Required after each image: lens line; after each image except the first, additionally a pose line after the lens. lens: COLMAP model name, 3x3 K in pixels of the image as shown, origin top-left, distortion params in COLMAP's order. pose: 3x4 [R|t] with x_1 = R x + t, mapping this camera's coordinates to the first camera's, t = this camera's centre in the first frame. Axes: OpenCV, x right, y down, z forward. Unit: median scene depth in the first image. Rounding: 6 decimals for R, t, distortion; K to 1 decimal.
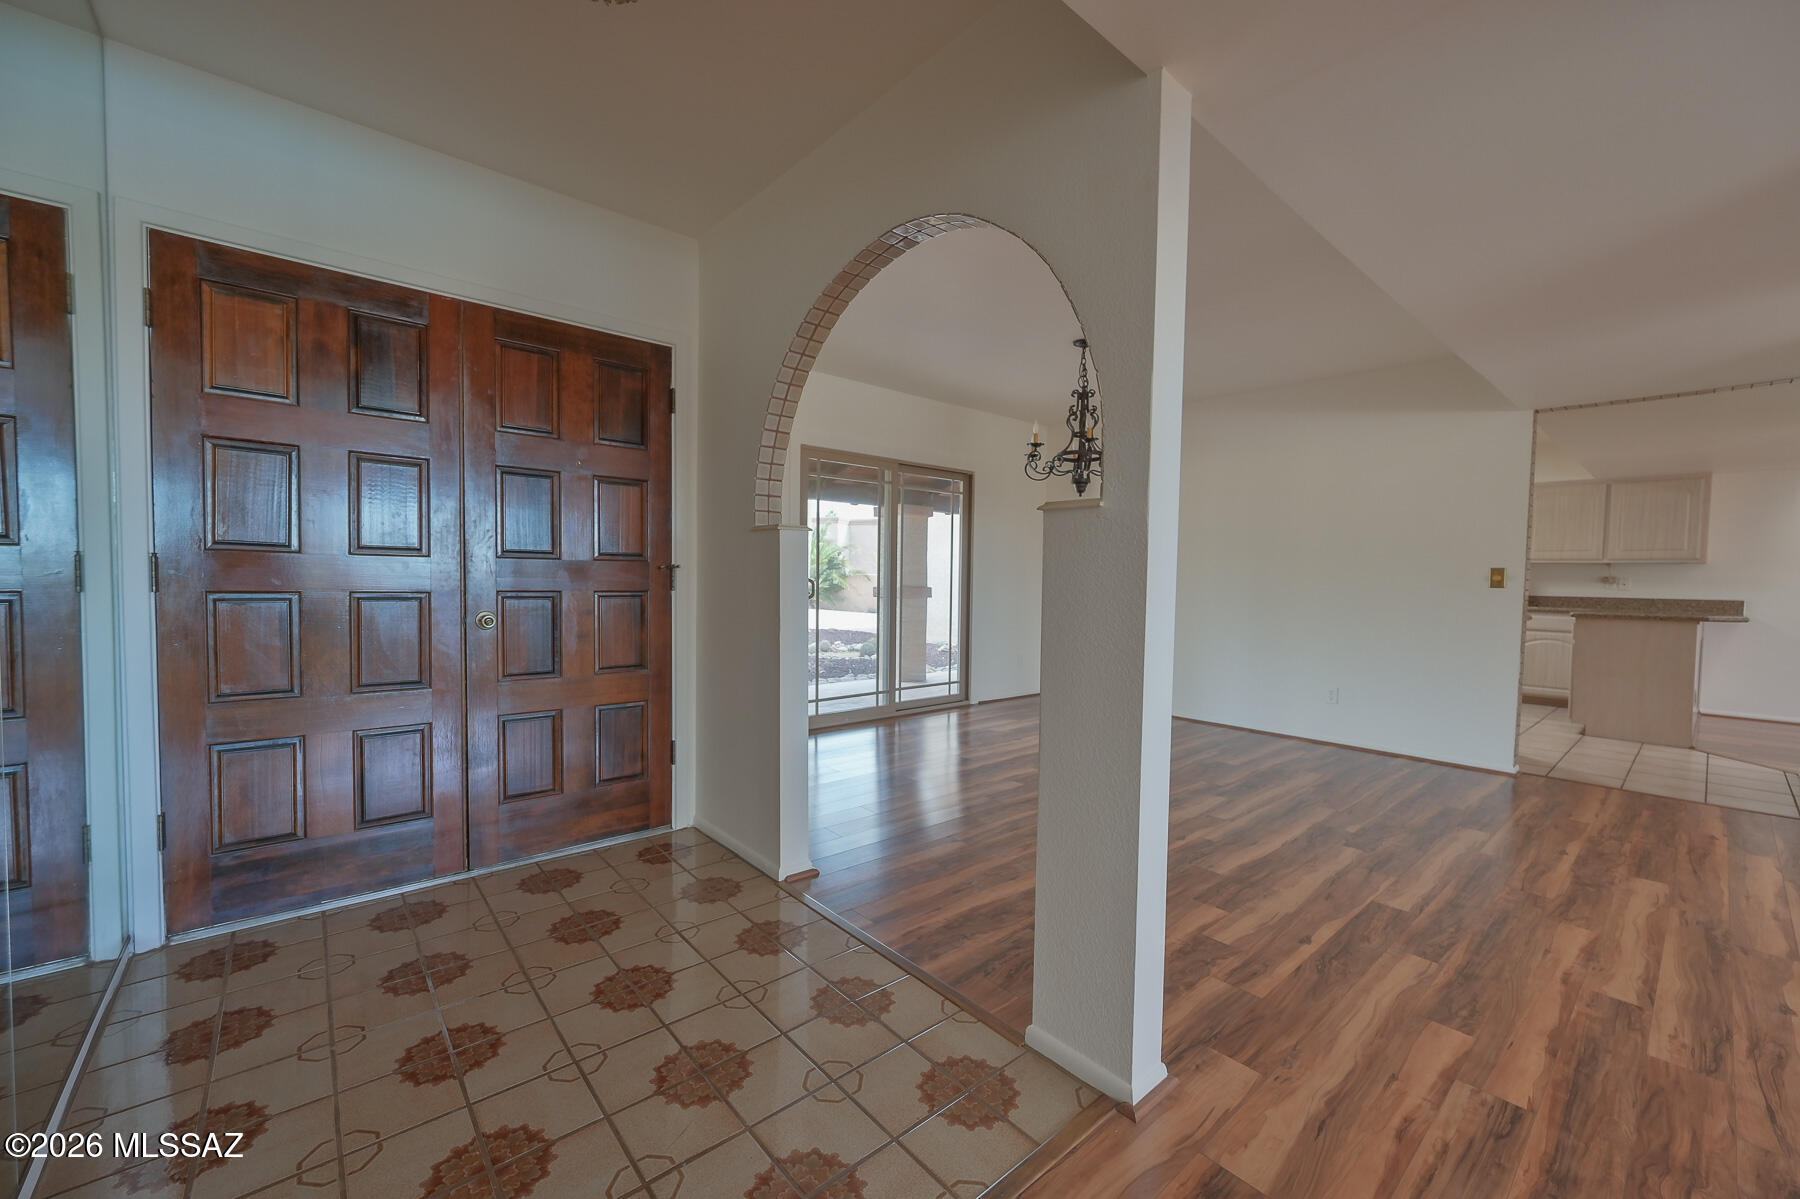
lens RADIAL K [[704.6, 0, 901.6], [0, 704.6, 606.6], [0, 0, 1]] dist [0.001432, -0.000240]
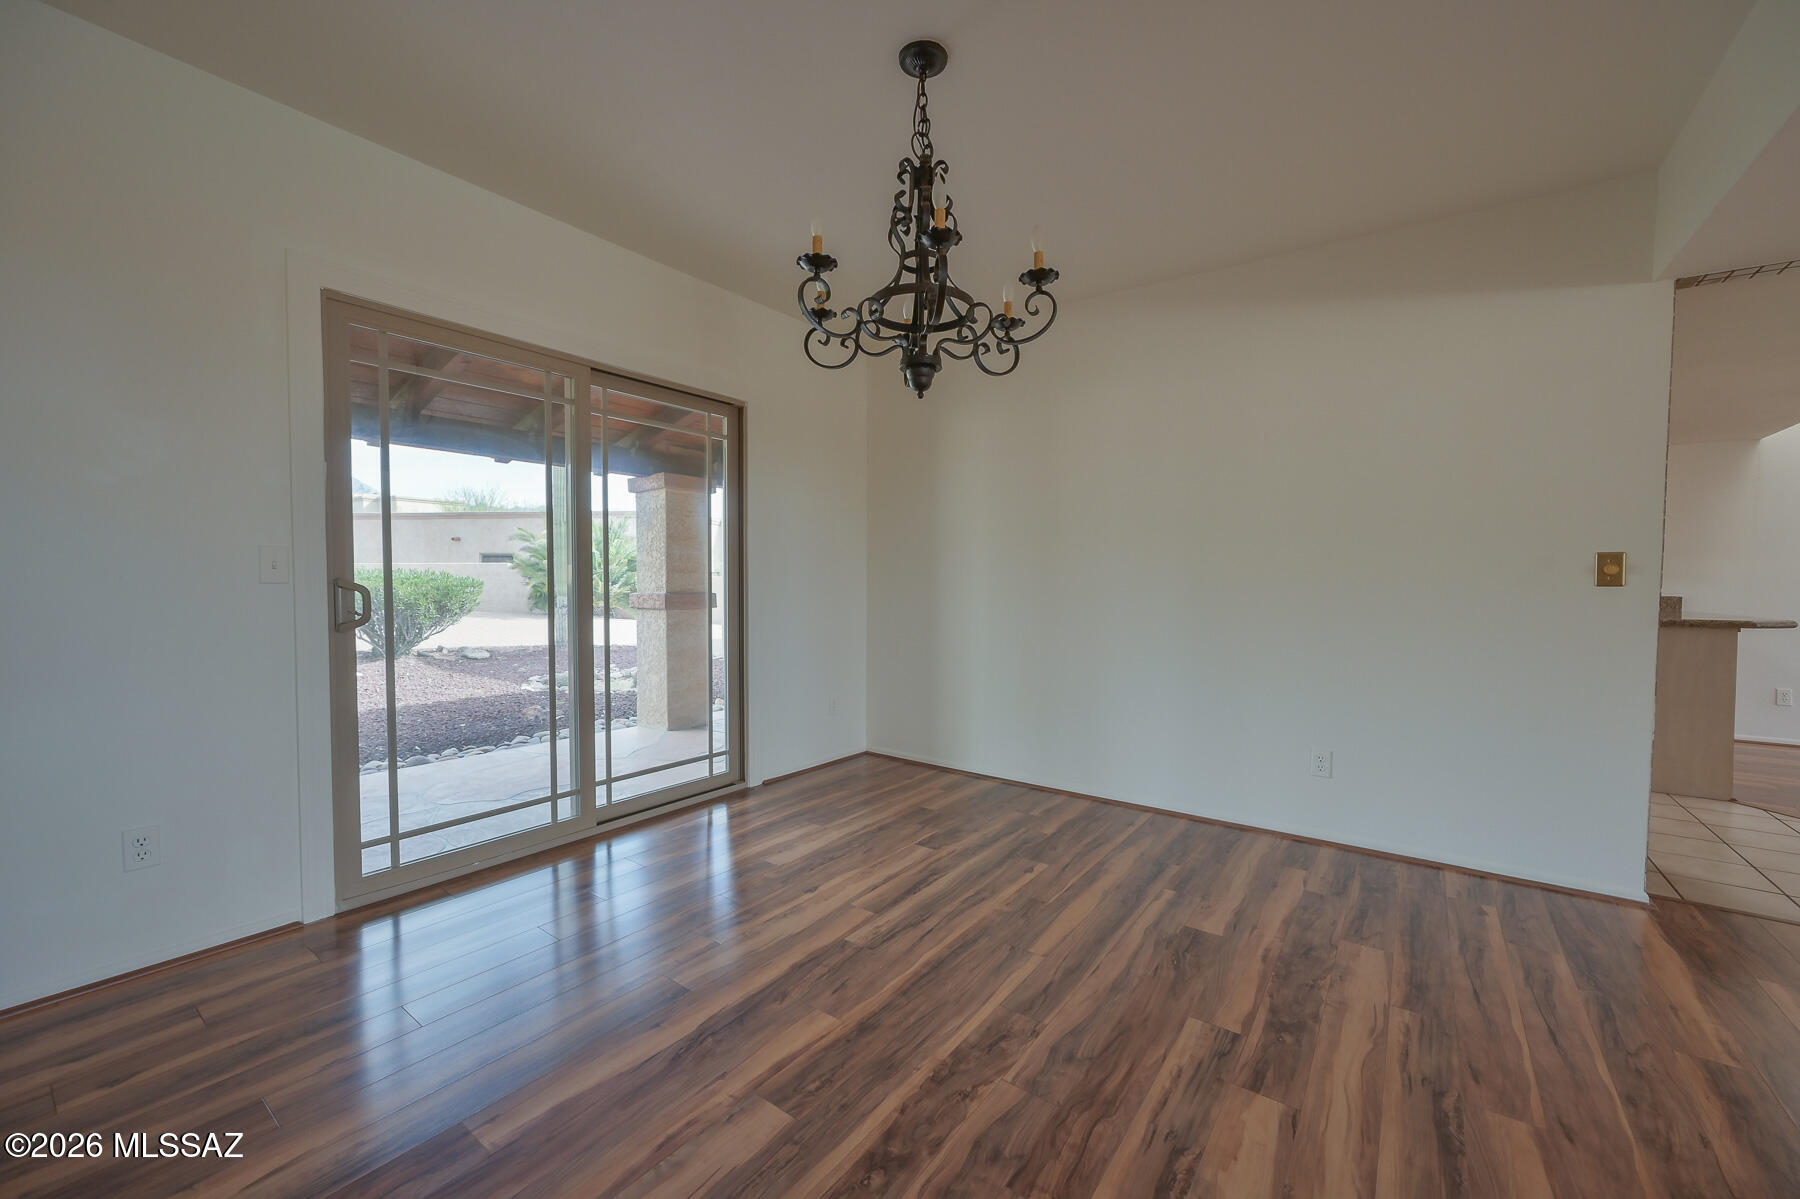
lens RADIAL K [[704.6, 0, 898.4], [0, 704.6, 597.8], [0, 0, 1]] dist [0.001432, -0.000240]
pose [[0.975631, -0.015603, 0.218864, 0.132983], [0.018858, 0.999740, -0.012793, -0.020211], [-0.218608, 0.016608, 0.975671, 0.542371]]
